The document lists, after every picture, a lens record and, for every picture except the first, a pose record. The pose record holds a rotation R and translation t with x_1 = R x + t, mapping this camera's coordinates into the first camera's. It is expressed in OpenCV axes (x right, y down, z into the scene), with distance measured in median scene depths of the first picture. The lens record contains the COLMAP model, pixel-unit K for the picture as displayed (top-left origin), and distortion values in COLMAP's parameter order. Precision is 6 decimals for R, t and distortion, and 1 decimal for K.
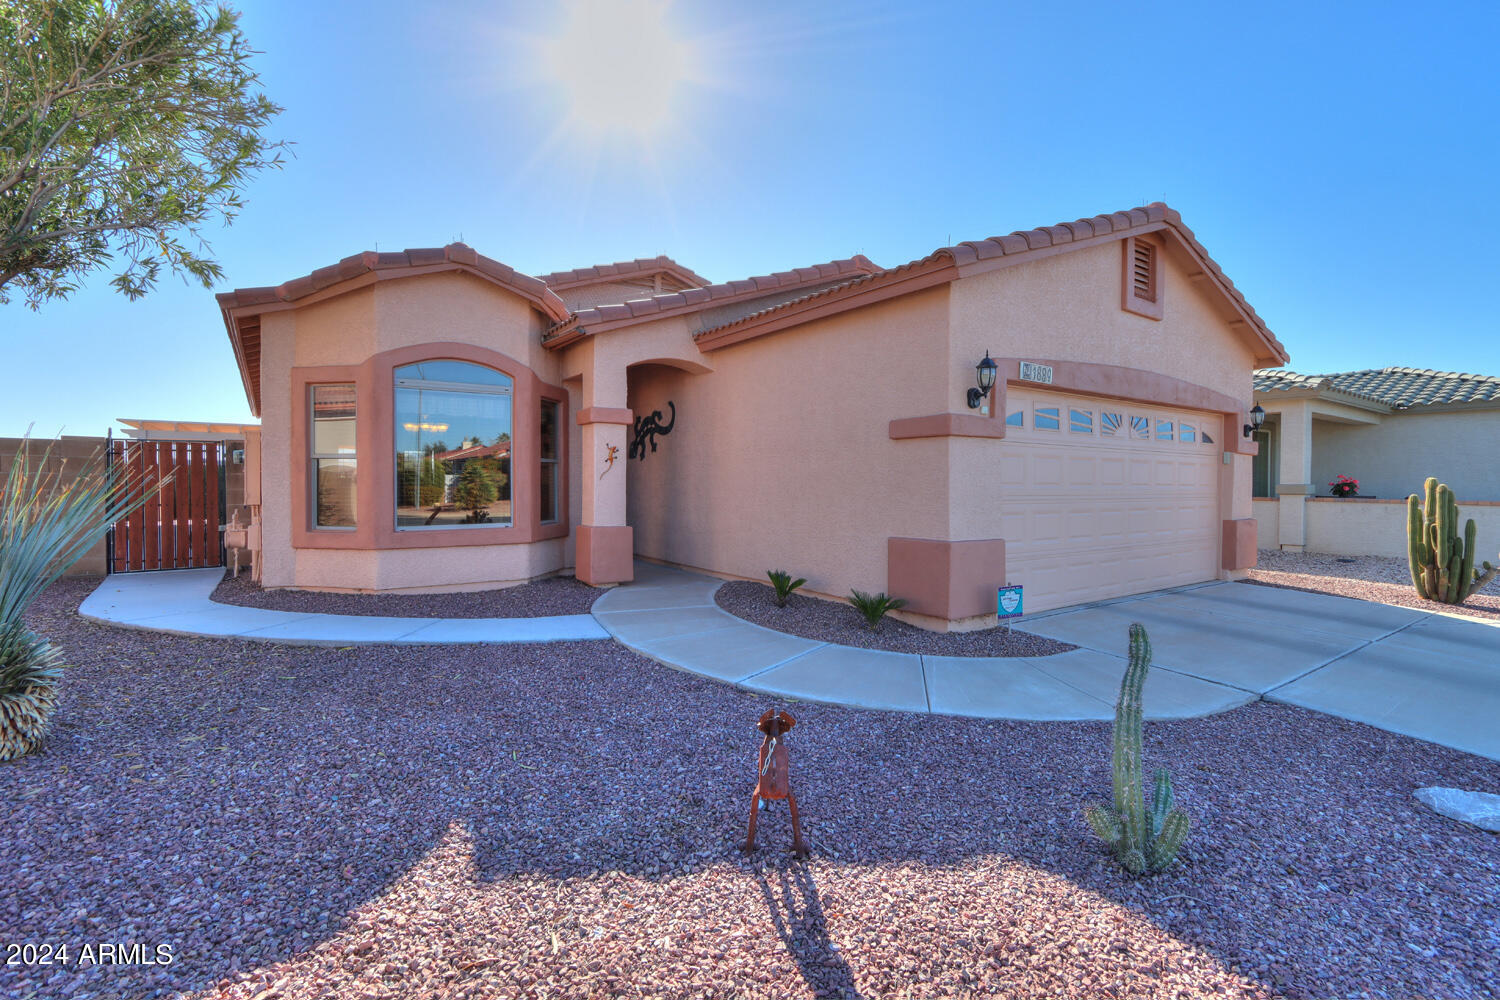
lens RADIAL K [[689.9, 0, 748.4], [0, 689.9, 497.3], [0, 0, 1]] dist [0.000548, -0.000071]
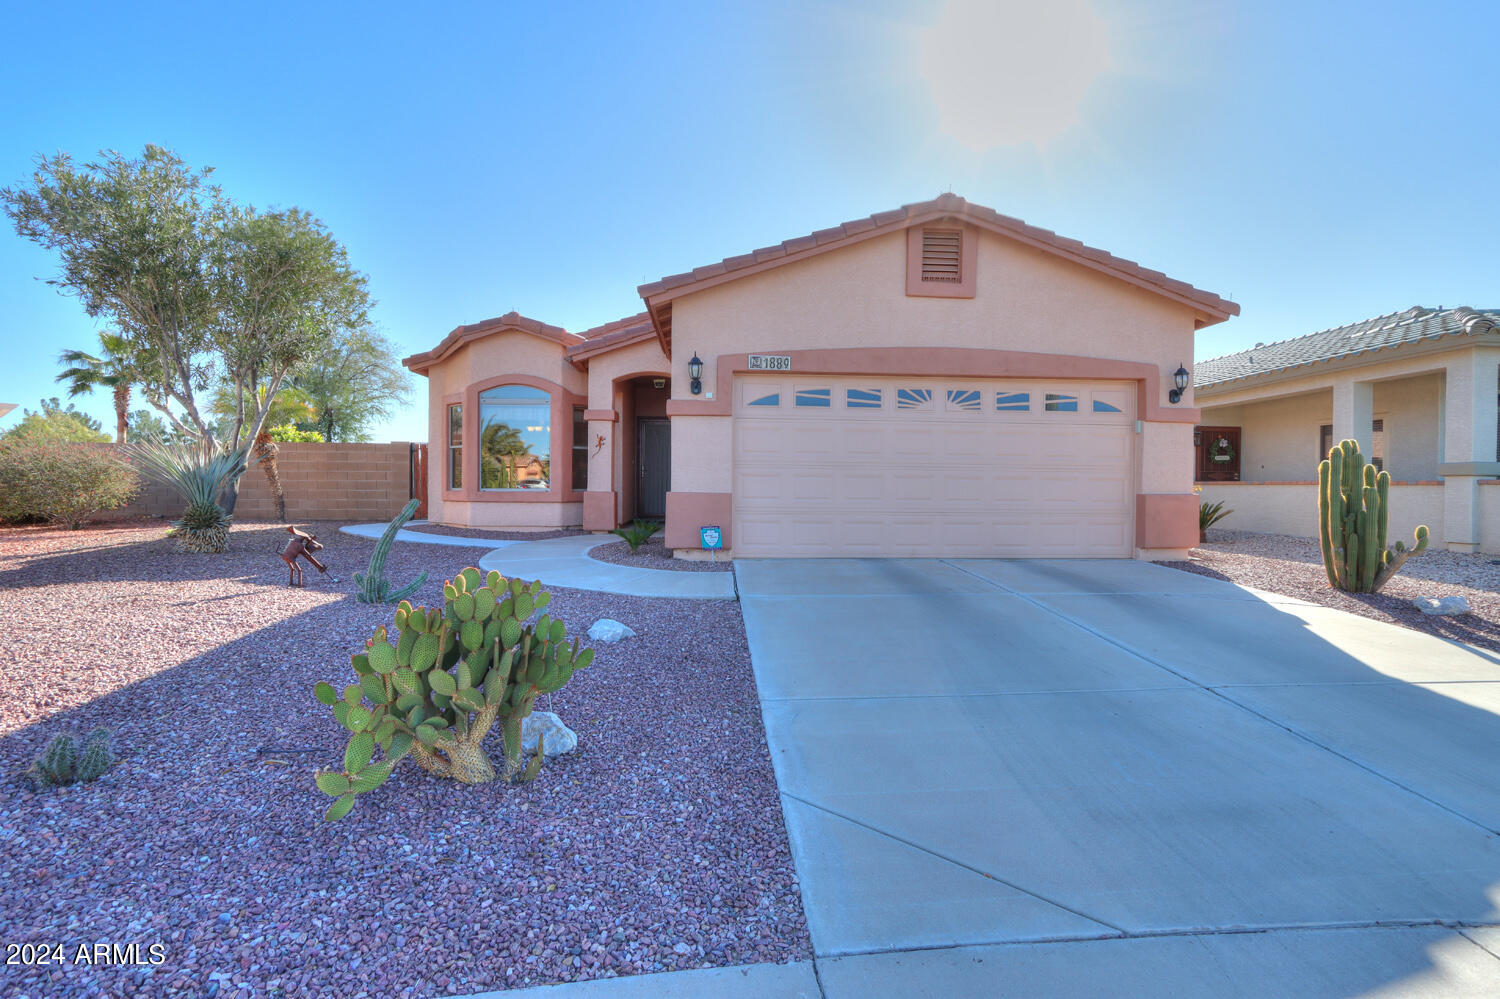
lens RADIAL K [[689.9, 0, 755.7], [0, 689.9, 494.9], [0, 0, 1]] dist [0.000548, -0.000071]
pose [[0.857330, 0.009099, -0.514687, 0.841928], [-0.016023, 0.999831, -0.009013, 0.058449], [0.514518, 0.015974, 0.857331, -0.071914]]
